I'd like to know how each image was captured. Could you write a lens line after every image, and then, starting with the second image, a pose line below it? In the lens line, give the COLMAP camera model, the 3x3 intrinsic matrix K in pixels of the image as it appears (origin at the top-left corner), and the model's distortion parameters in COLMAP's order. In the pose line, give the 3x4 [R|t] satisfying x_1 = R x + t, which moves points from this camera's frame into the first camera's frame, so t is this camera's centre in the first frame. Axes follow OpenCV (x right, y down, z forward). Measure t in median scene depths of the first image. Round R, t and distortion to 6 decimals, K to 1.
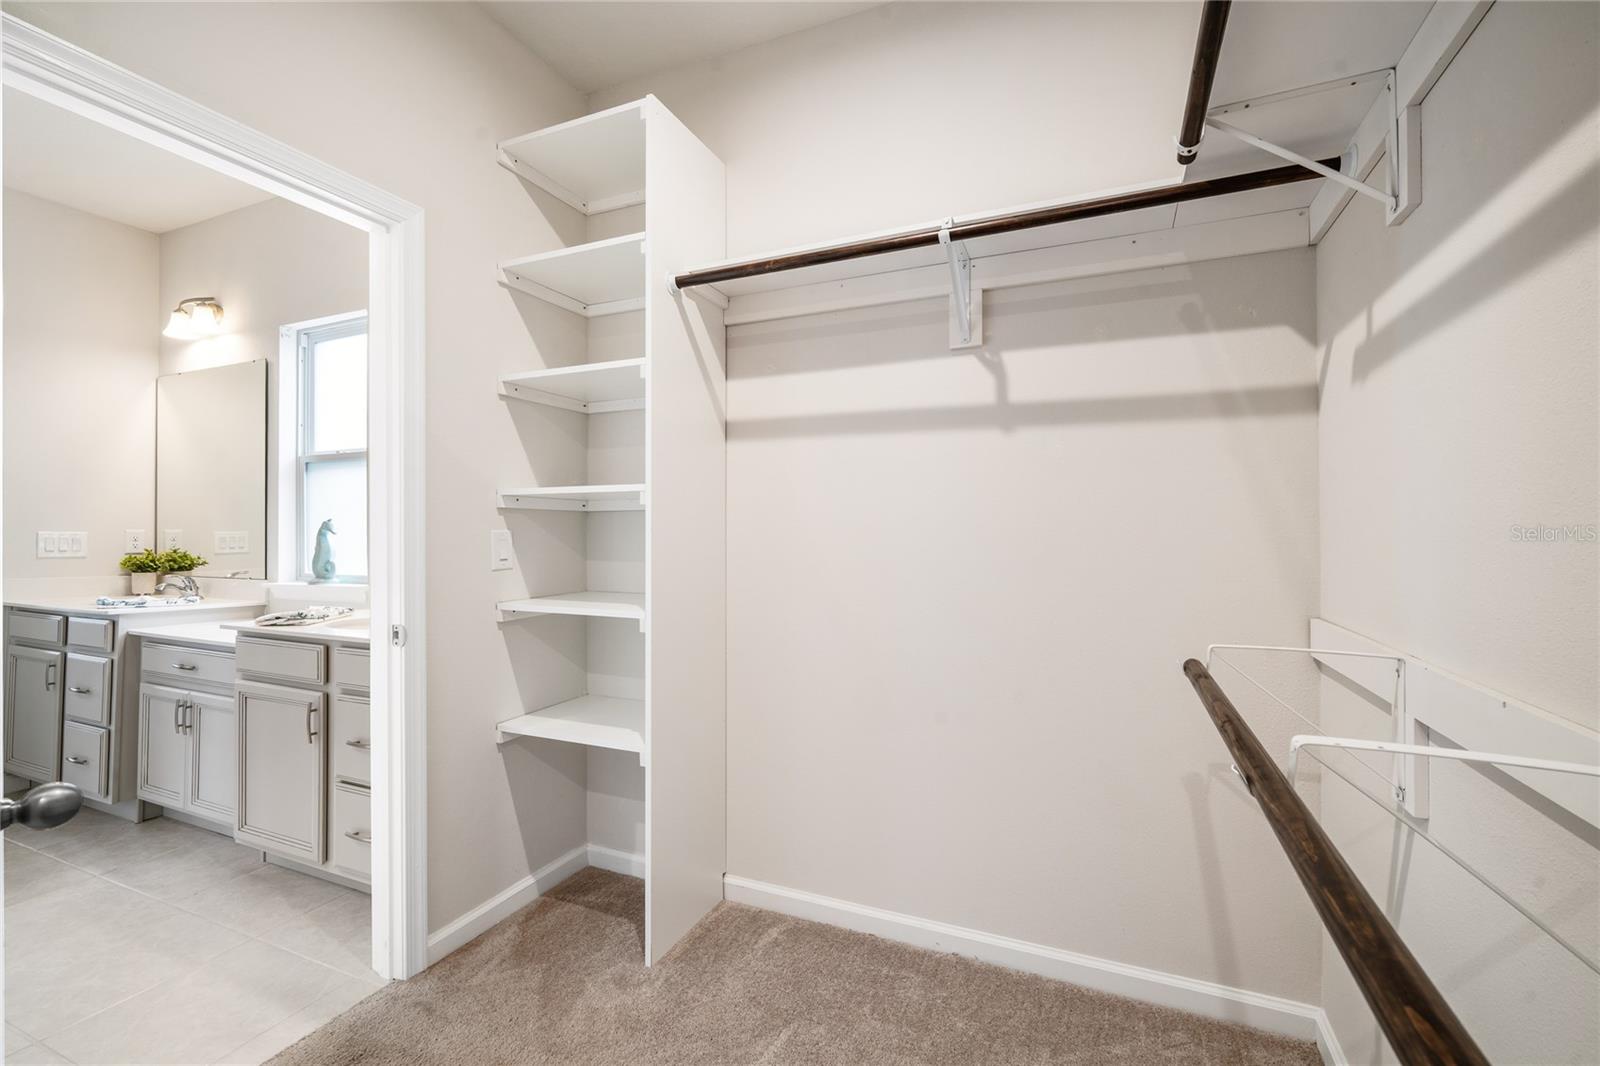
lens RADIAL K [[659.2, 0, 825.0], [0, 659.2, 530.8], [0, 0, 1]] dist [-0.003842, 0.000515]
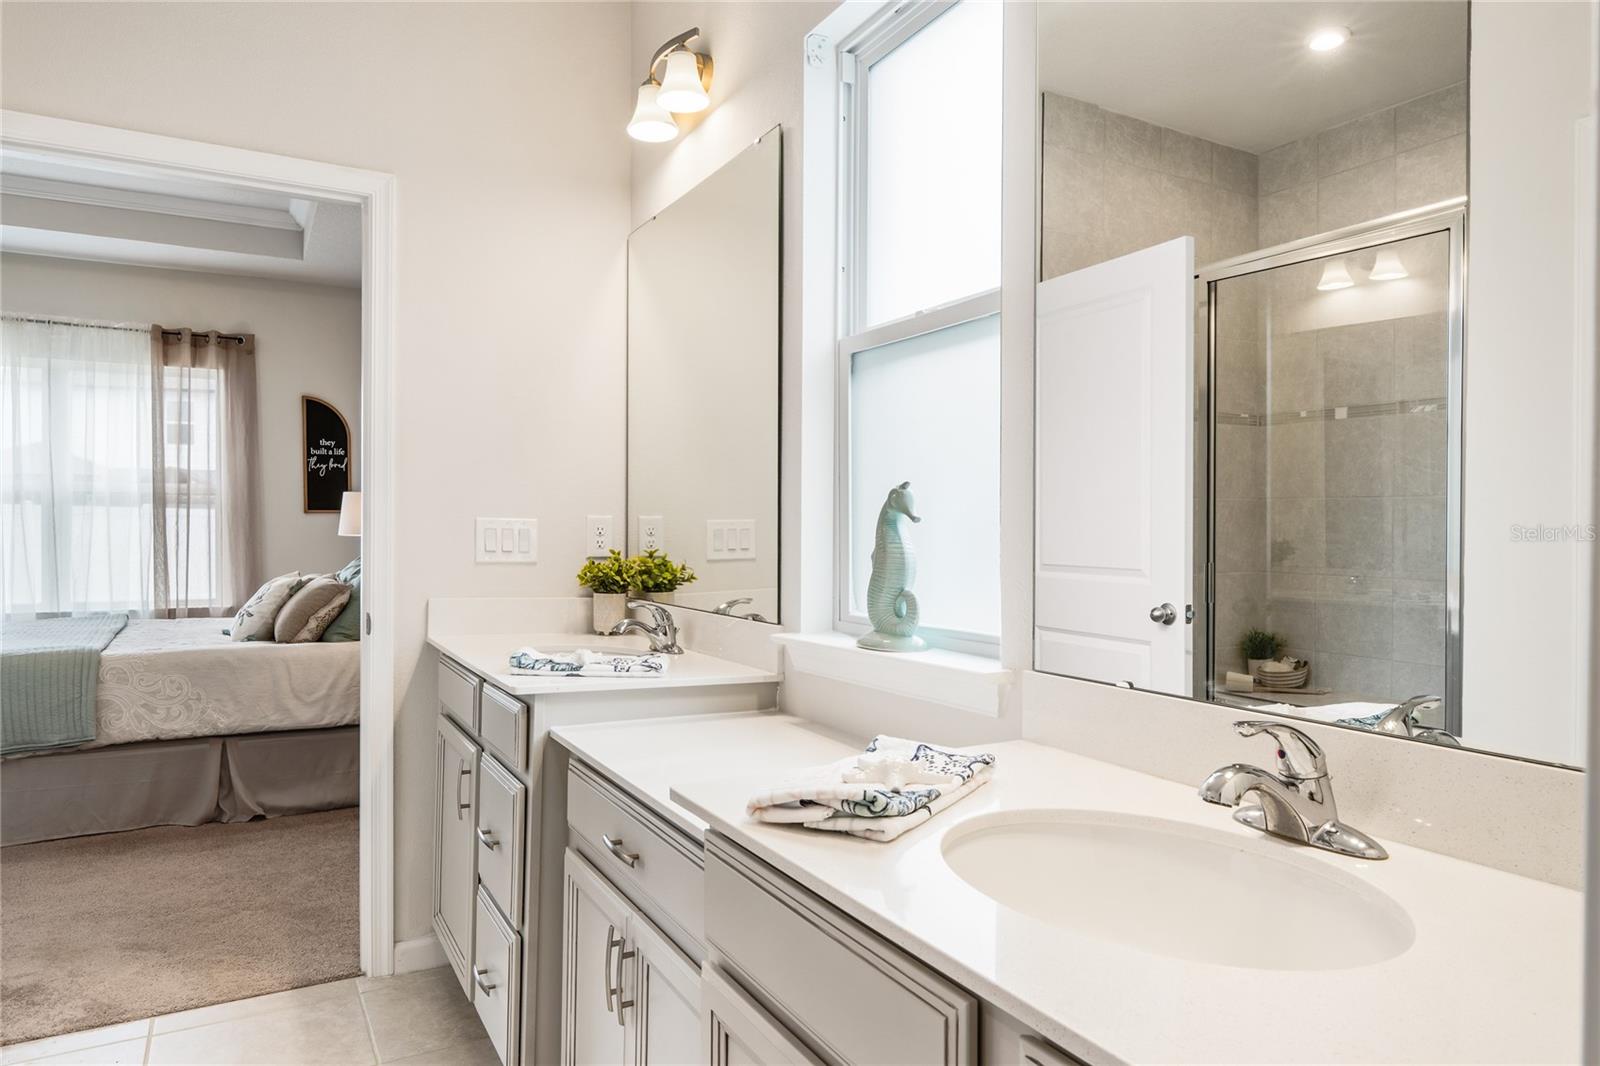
lens RADIAL K [[1014.5, 0, 800.0], [0, 1014.5, 533.0], [0, 0, 1]] dist [0.000210, 0.001050]
pose [[0.773373, 0.006672, -0.633916, -0.408238], [-0.002765, 0.999971, 0.007152, 0.007496], [0.633945, -0.003778, 0.773369, 0.482558]]
